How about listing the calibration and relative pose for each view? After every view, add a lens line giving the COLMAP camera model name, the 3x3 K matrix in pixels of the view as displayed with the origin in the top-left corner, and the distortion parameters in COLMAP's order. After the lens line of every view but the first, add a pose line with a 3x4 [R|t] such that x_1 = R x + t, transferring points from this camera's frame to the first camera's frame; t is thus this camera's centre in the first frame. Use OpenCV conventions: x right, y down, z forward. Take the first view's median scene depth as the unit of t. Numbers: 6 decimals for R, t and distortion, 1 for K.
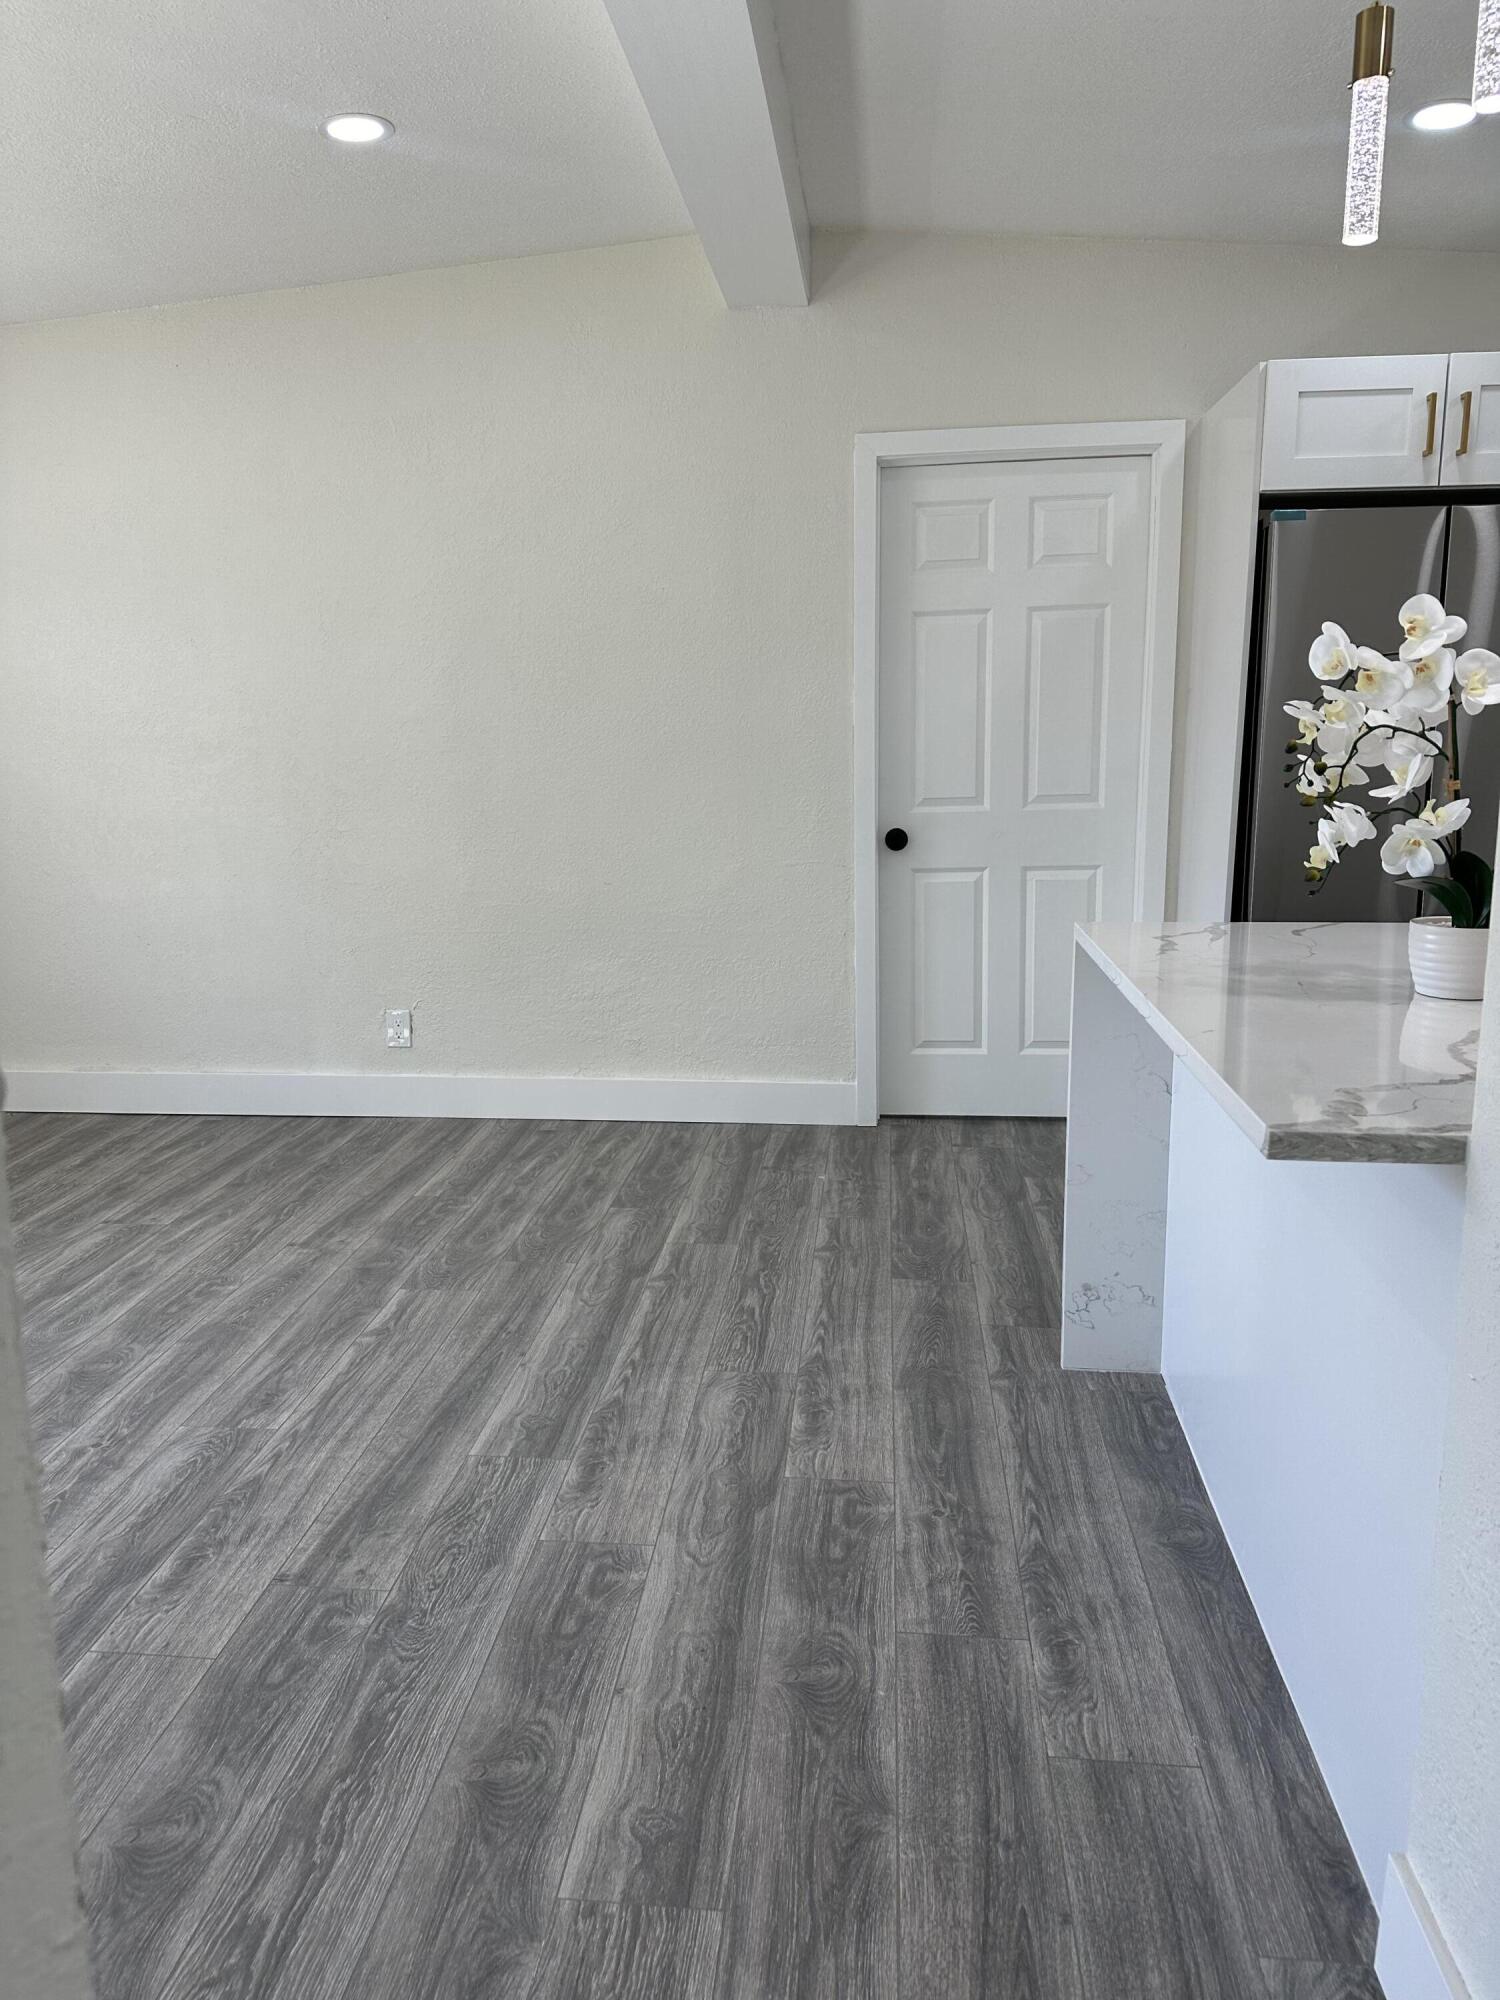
lens RADIAL K [[1388.5, 0, 744.8], [0, 1388.5, 988.7], [0, 0, 1]] dist [0.100874, -0.150722]
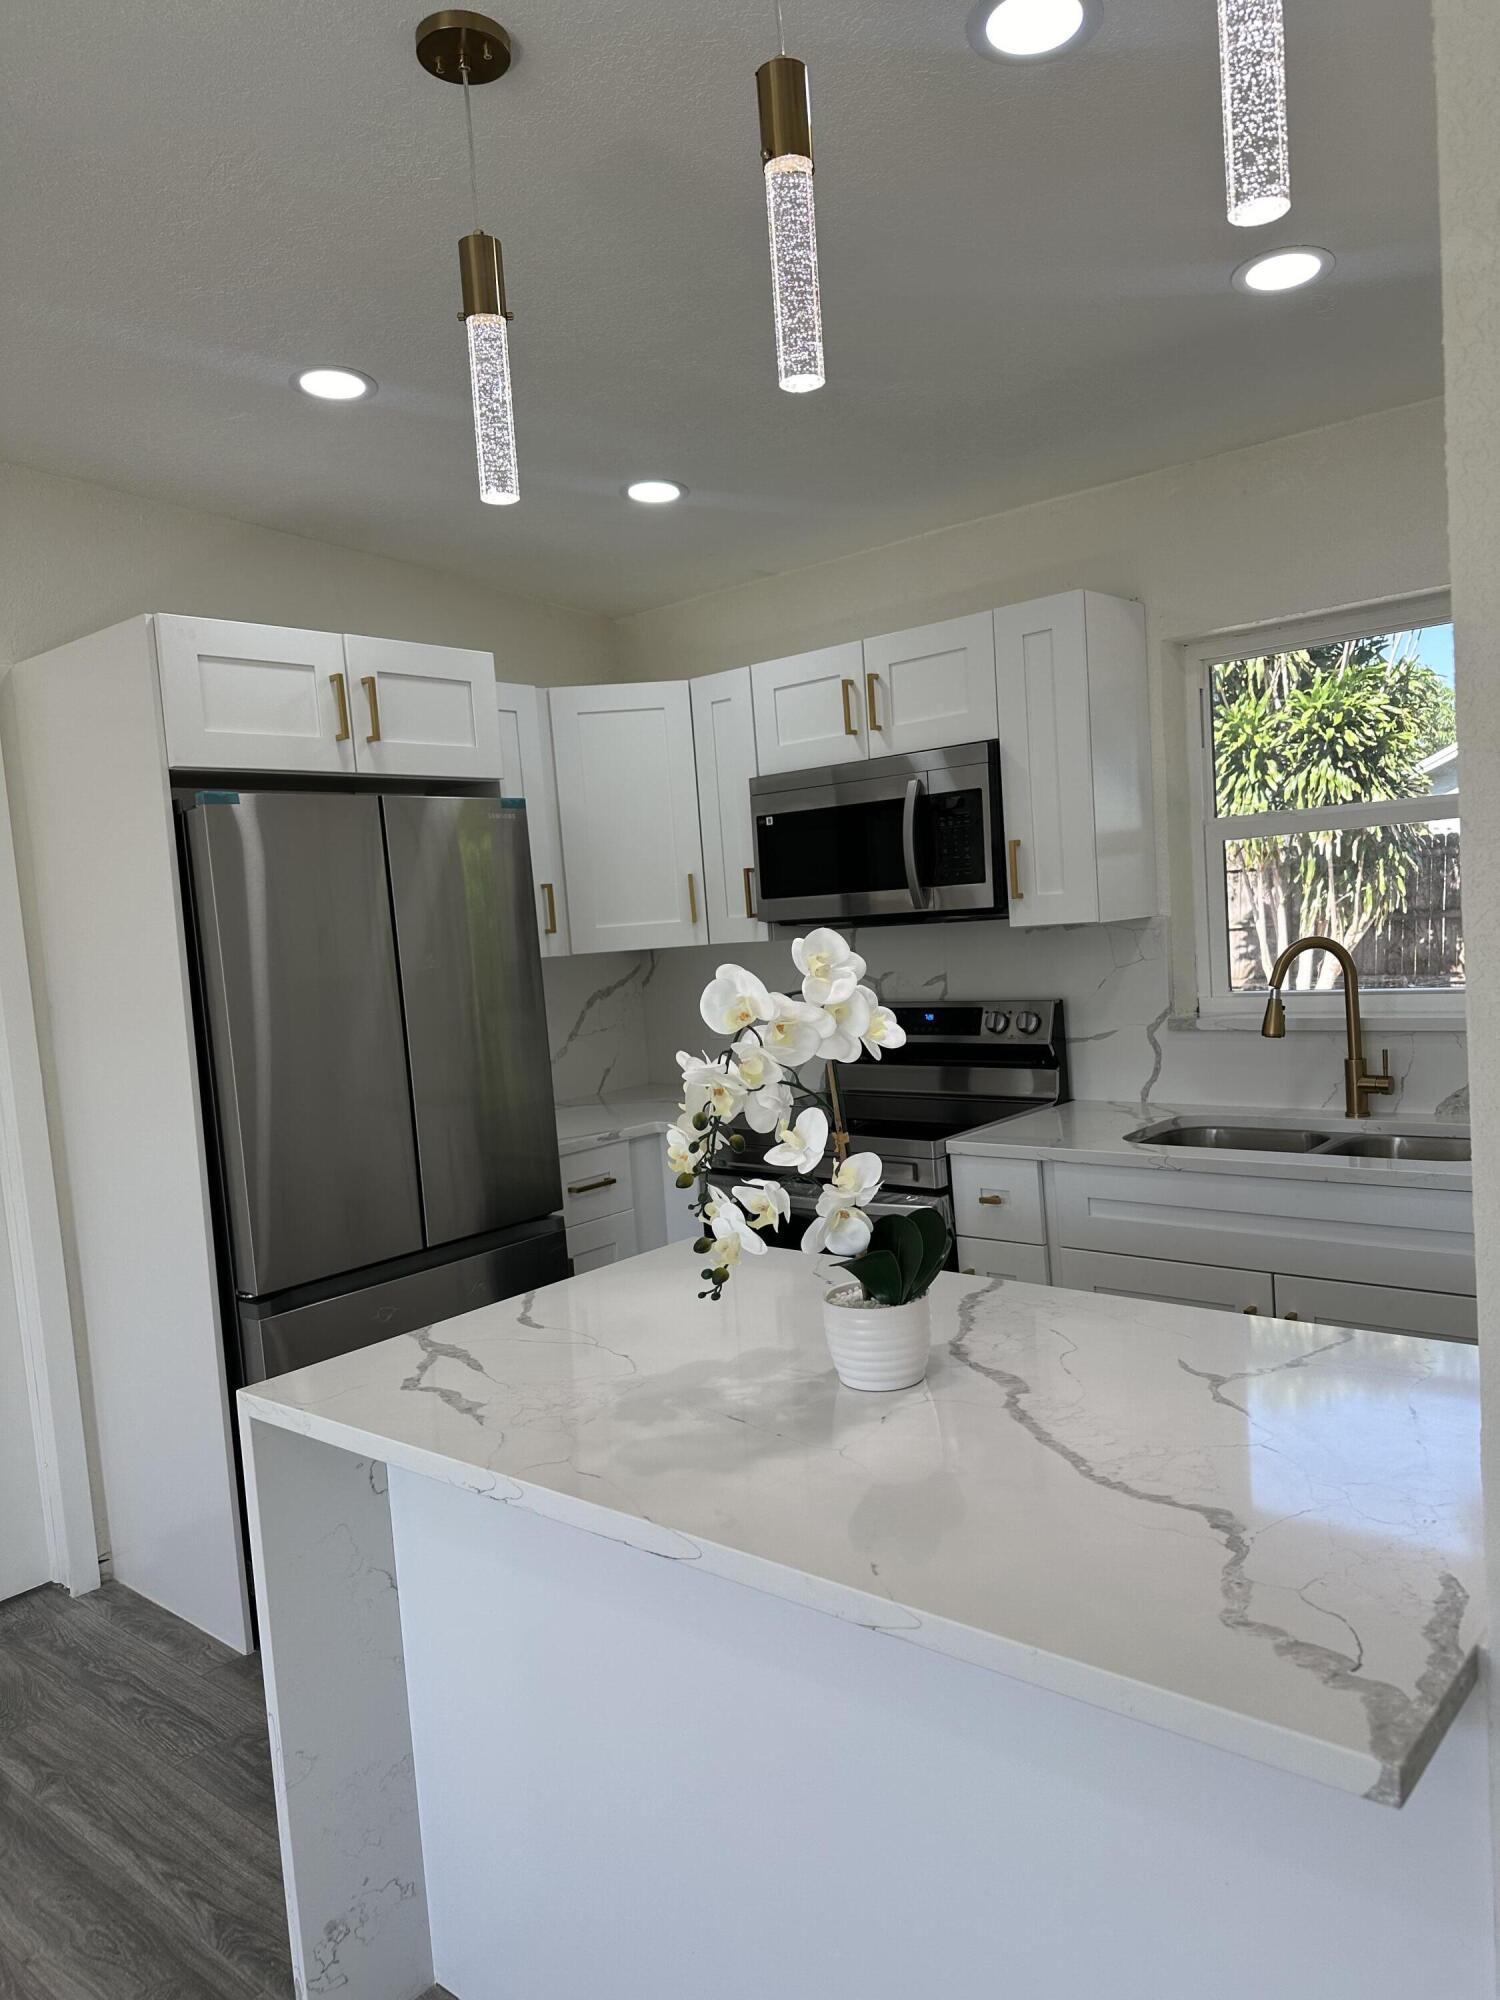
lens RADIAL K [[1408.2, 0, 760.0], [0, 1408.2, 1014.8], [0, 0, 1]] dist [0.041364, -0.043027]
pose [[0.569661, -0.093607, 0.816532, -0.153944], [0.219939, 0.974621, -0.041712, -0.139077], [-0.791905, 0.203349, 0.575792, 0.383791]]
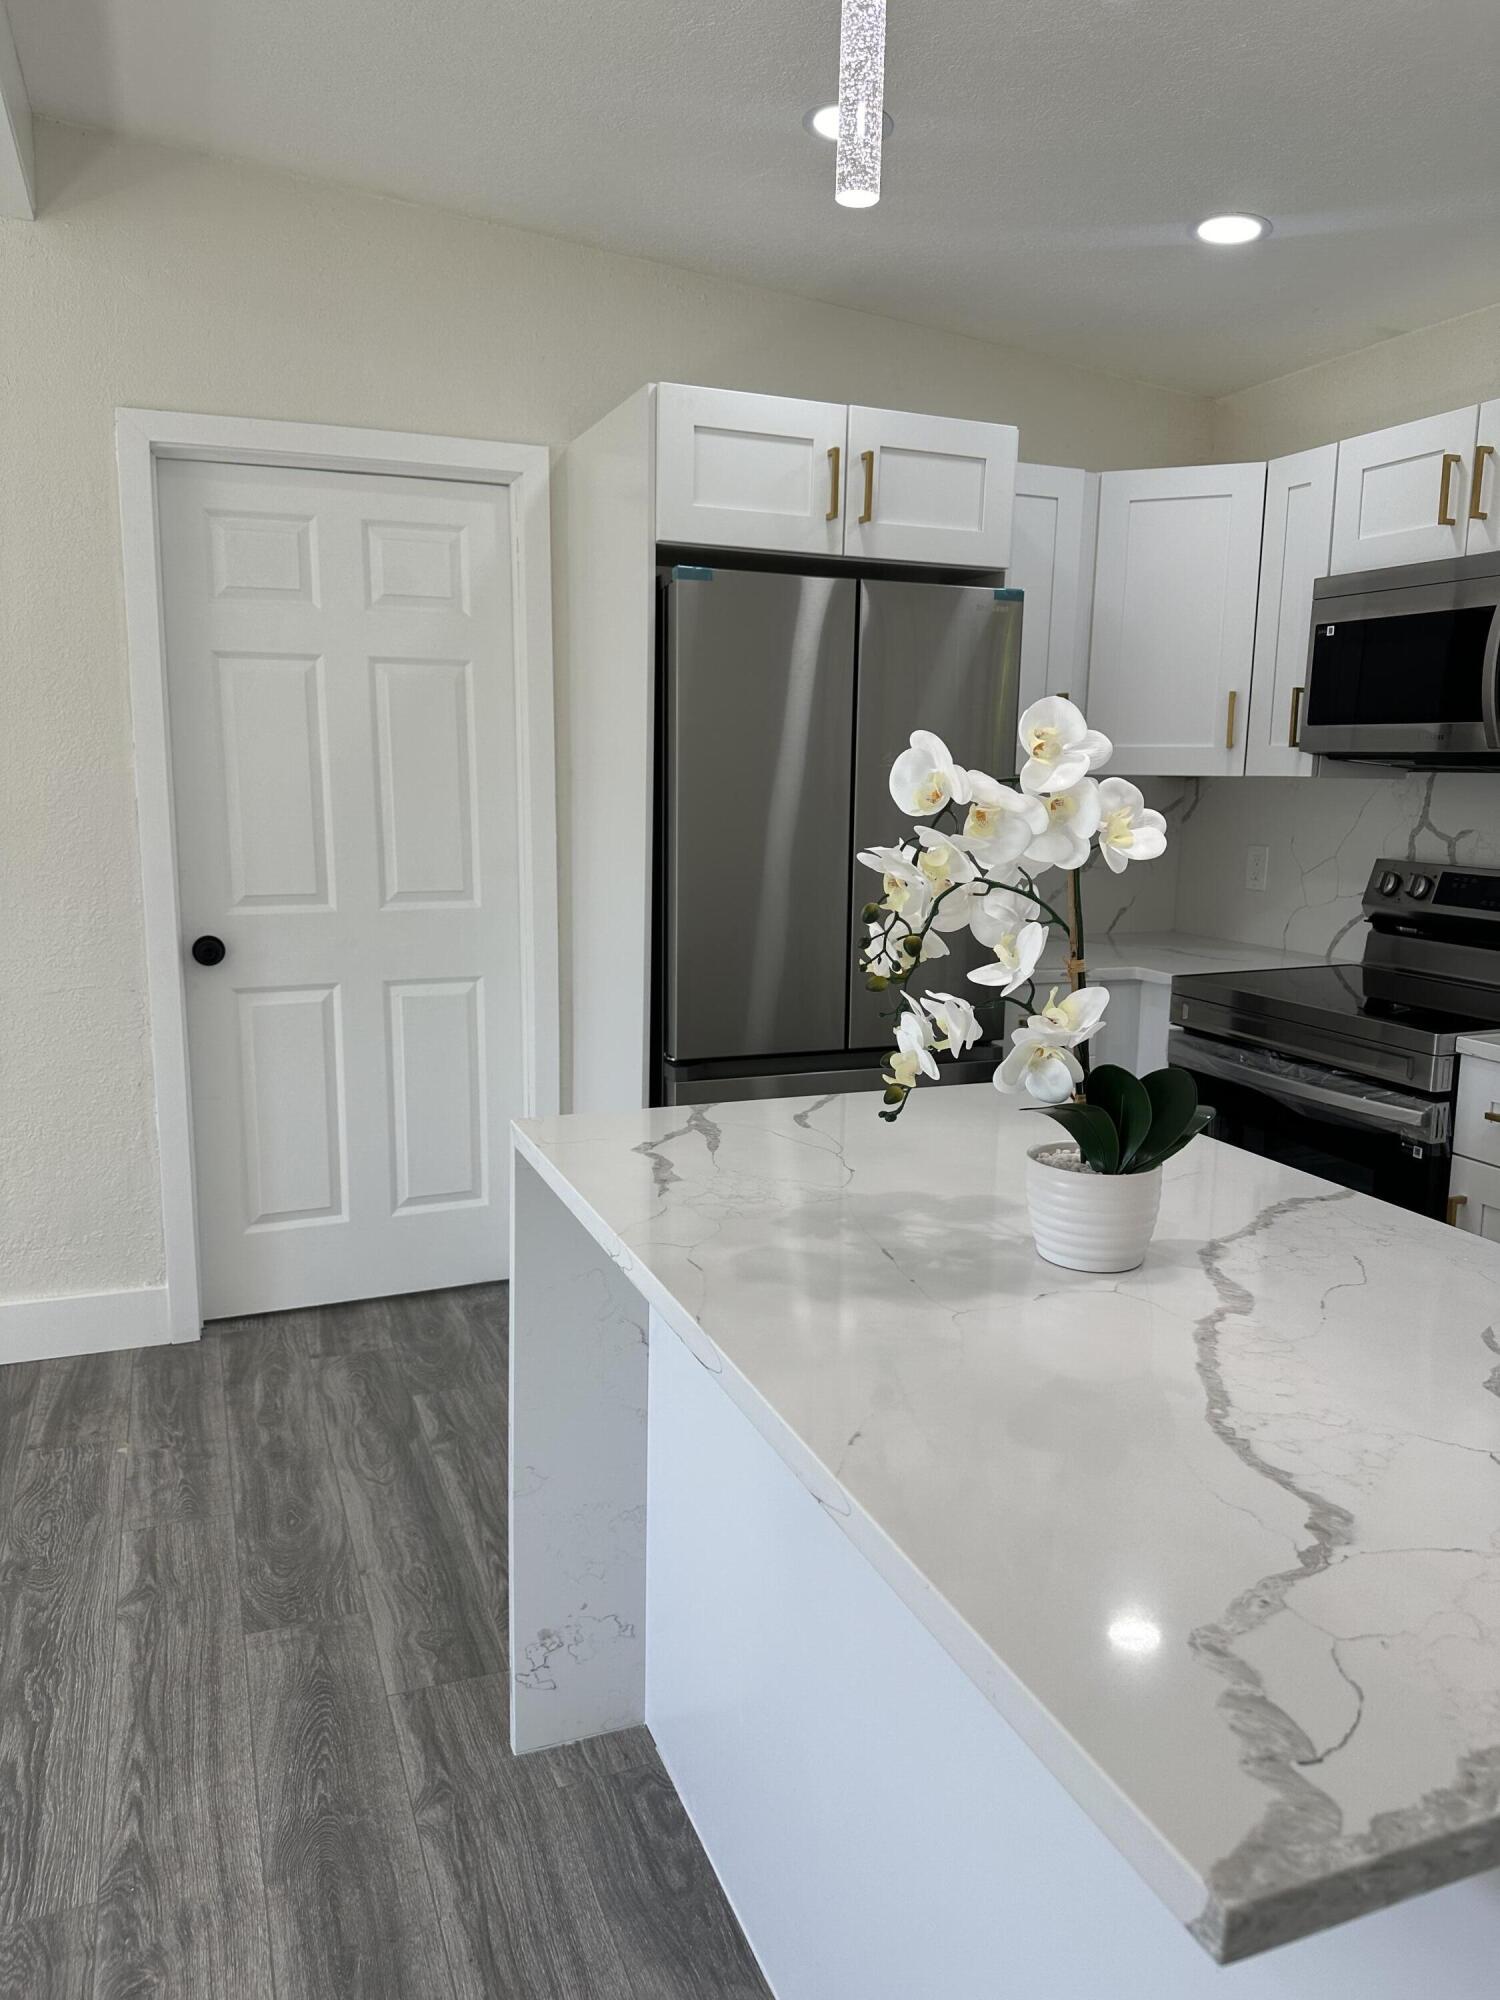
lens RADIAL K [[1414.6, 0, 743.9], [0, 1414.6, 991.1], [0, 0, 1]] dist [0.047041, -0.047020]
pose [[0.887135, -0.046437, 0.459167, 0.020729], [0.060823, 0.998011, -0.016580, -0.093784], [-0.457484, 0.042636, 0.888195, 0.321837]]
